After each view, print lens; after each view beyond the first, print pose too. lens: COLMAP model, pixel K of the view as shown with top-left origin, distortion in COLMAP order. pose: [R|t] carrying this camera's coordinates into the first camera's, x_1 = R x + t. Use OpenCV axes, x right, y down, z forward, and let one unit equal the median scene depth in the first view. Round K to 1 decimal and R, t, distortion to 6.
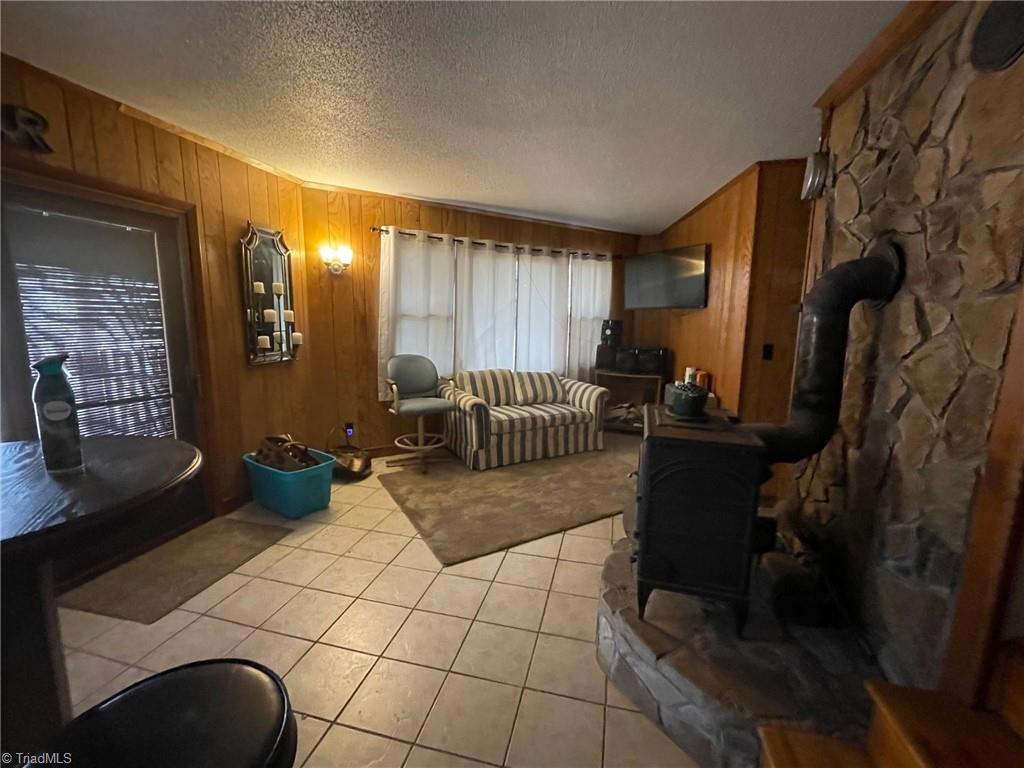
lens RADIAL K [[430.1, 0, 514.4], [0, 430.1, 380.7], [0, 0, 1]] dist [-0.004111, 0.000367]
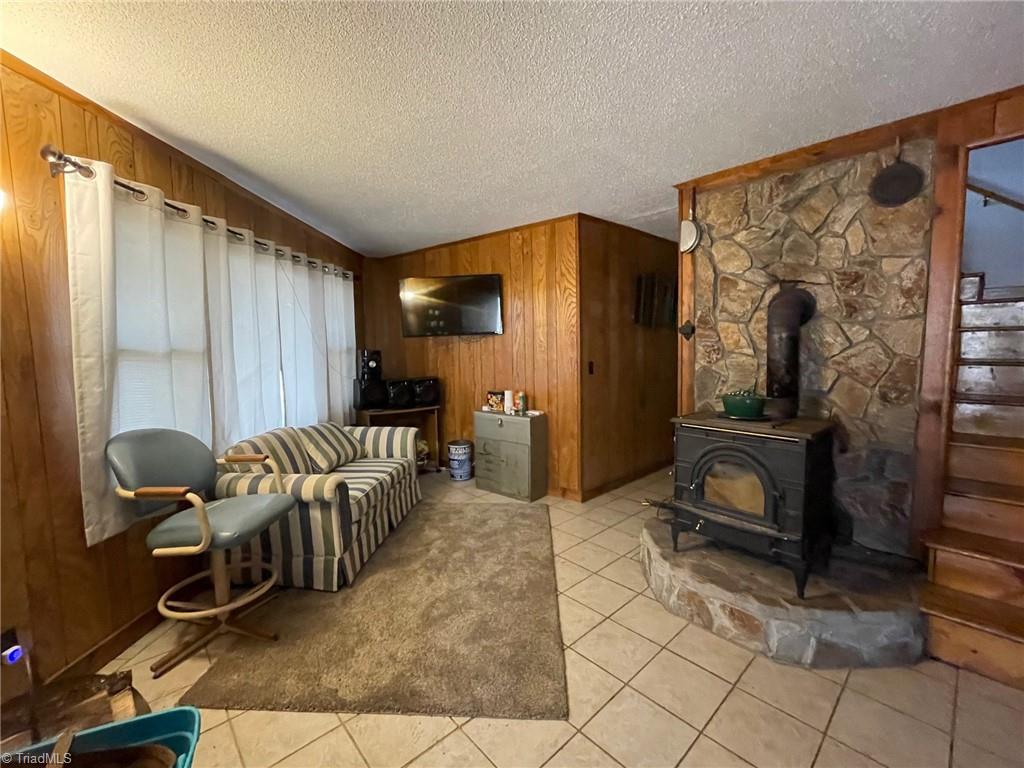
lens RADIAL K [[430.1, 0, 511.9], [0, 430.1, 380.2], [0, 0, 1]] dist [-0.004111, 0.000367]
pose [[0.555770, -0.091331, 0.826304, -0.444064], [0.153180, 0.988179, 0.006194, -0.060530], [-0.817102, 0.123131, 0.563190, 0.402242]]
